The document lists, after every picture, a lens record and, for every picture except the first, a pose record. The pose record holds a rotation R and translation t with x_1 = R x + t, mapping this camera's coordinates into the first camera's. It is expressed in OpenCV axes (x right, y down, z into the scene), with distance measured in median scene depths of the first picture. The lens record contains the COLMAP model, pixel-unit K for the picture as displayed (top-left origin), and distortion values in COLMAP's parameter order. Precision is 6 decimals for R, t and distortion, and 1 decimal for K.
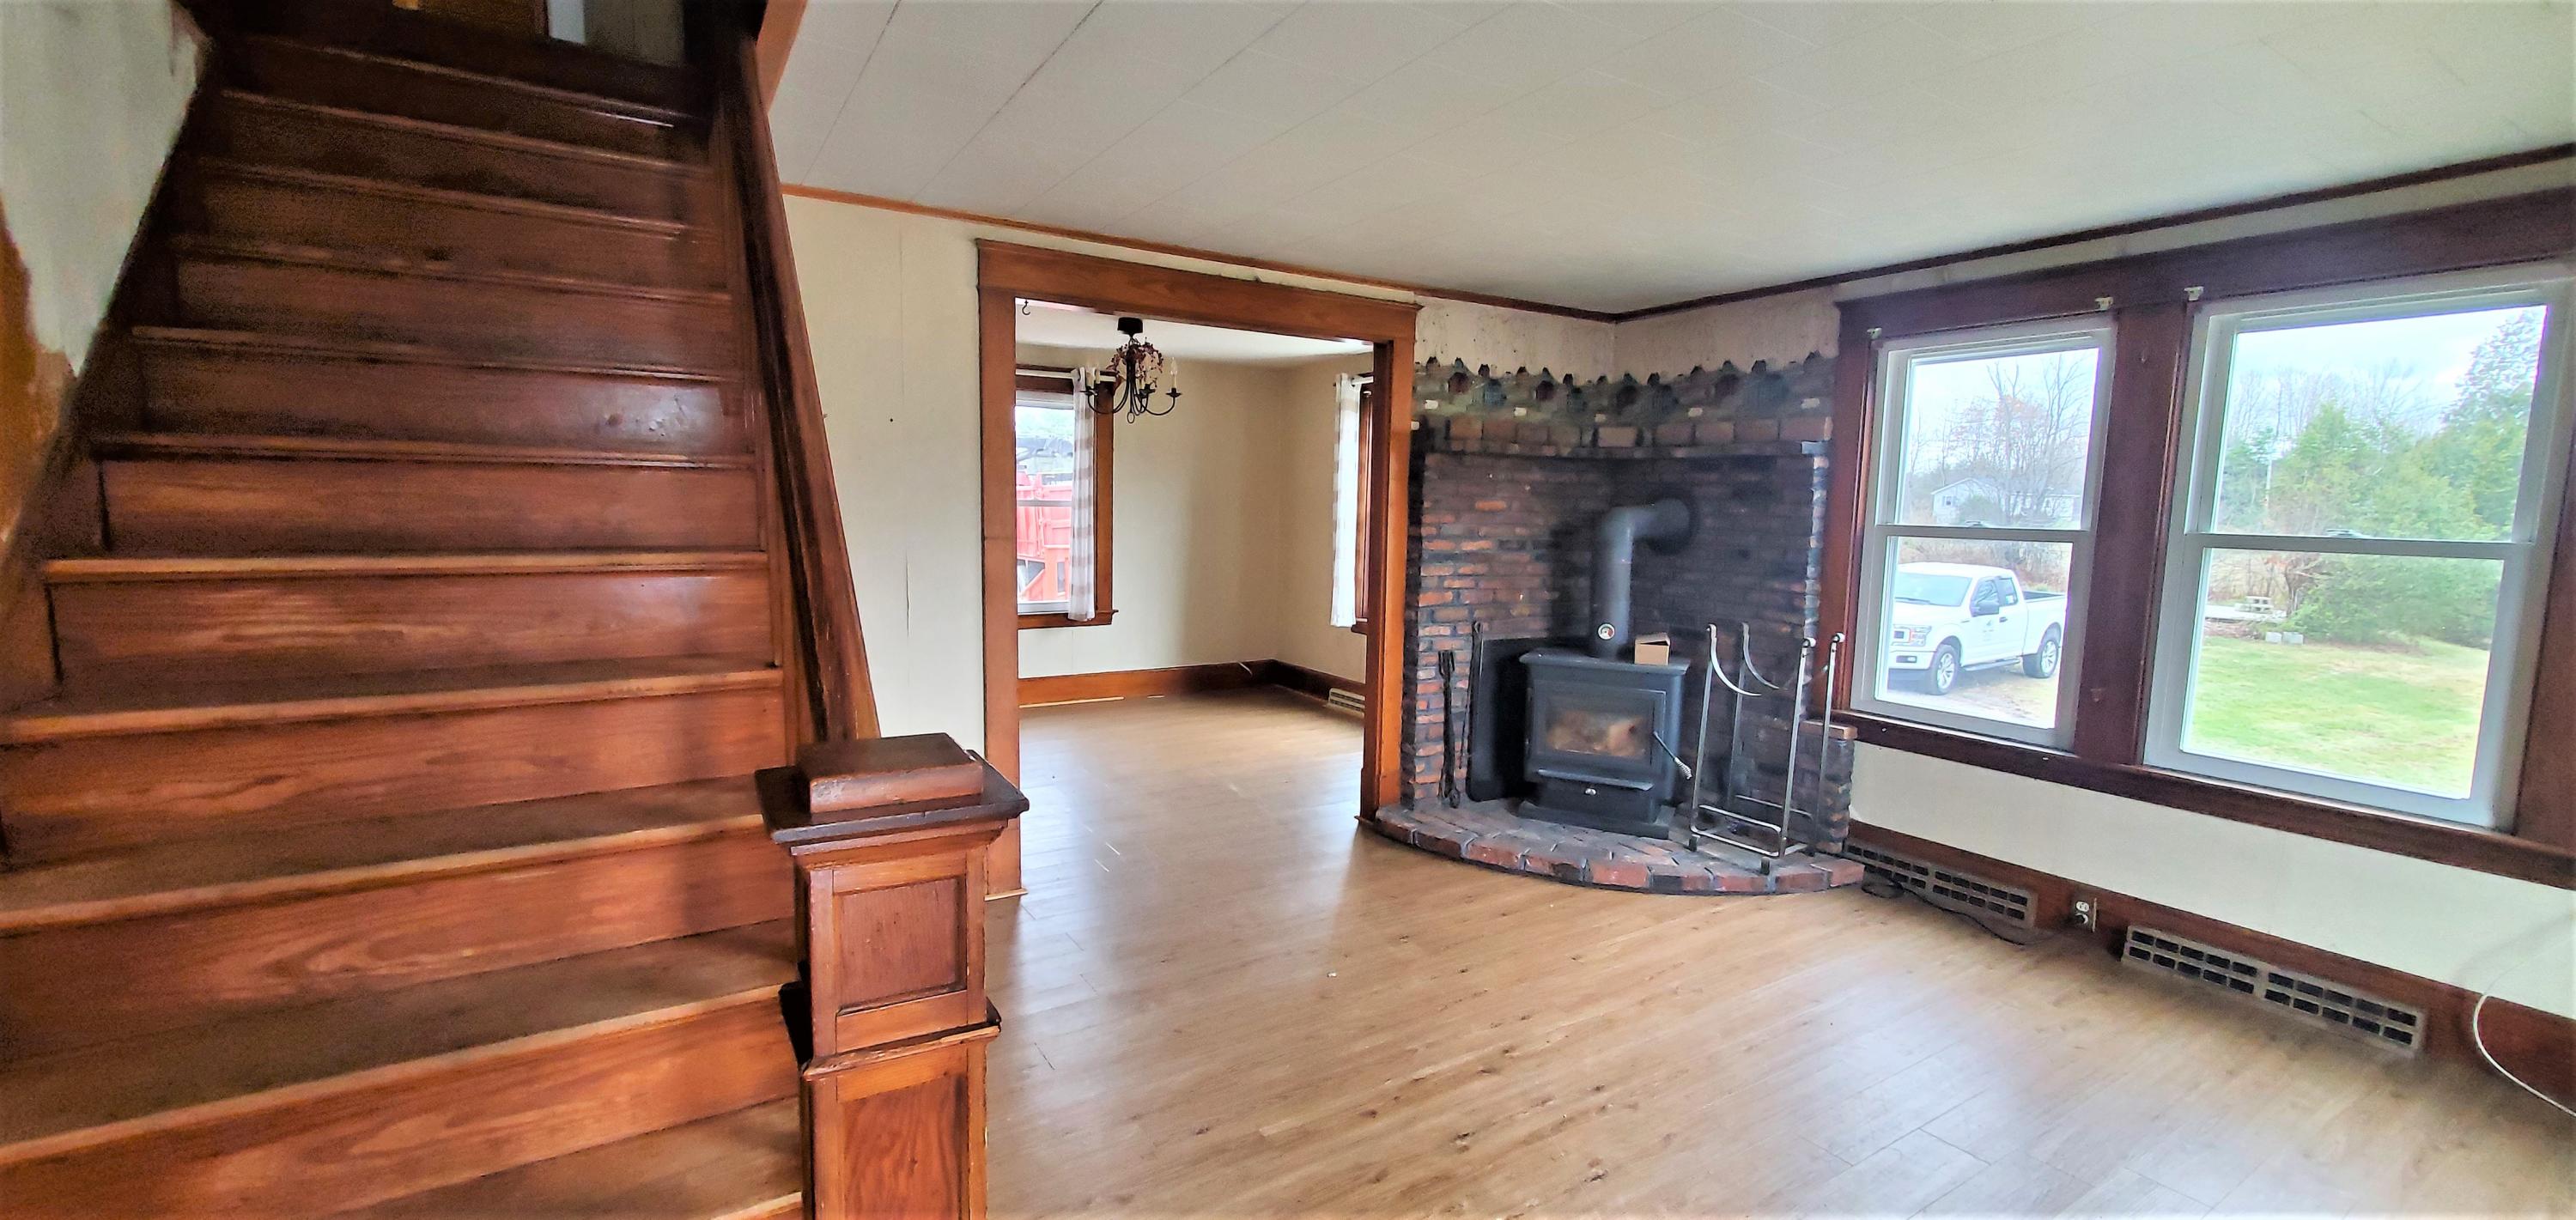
lens RADIAL K [[1018.3, 0, 1266.7], [0, 1018.3, 607.9], [0, 0, 1]] dist [-0.000571, -0.001863]
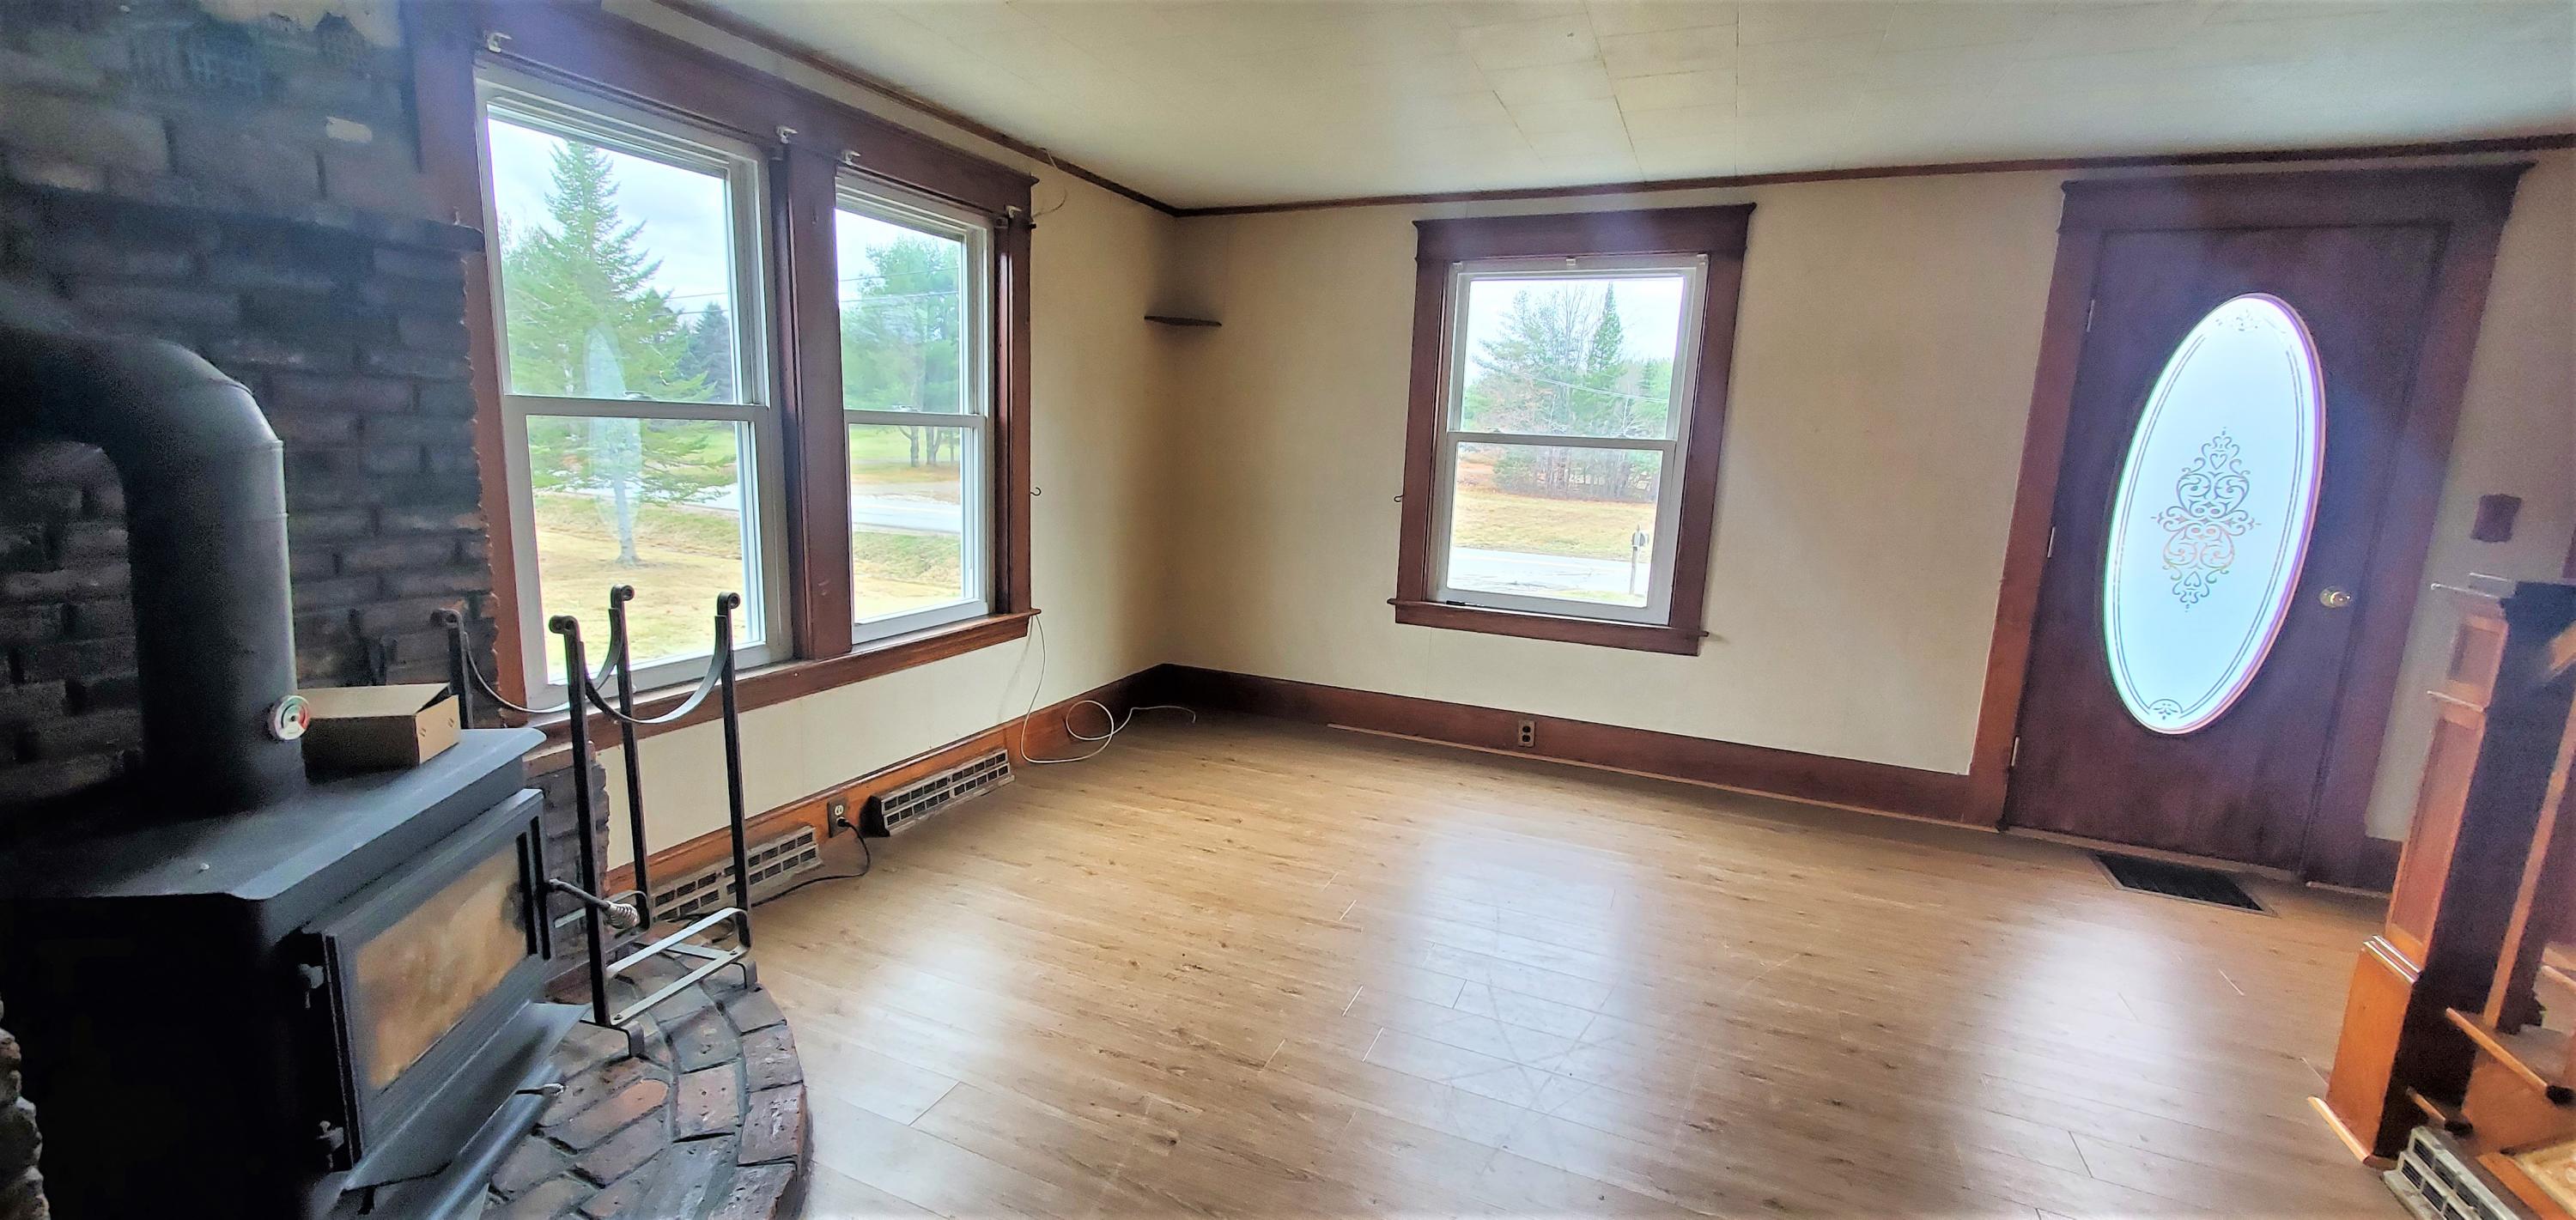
lens RADIAL K [[1018.3, 0, 1266.7], [0, 1018.3, 607.9], [0, 0, 1]] dist [-0.000571, -0.001863]
pose [[-0.573235, -0.184305, 0.798394, -0.161639], [0.031186, 0.968762, 0.246025, -0.118251], [-0.818797, 0.165929, -0.549581, 1.244515]]
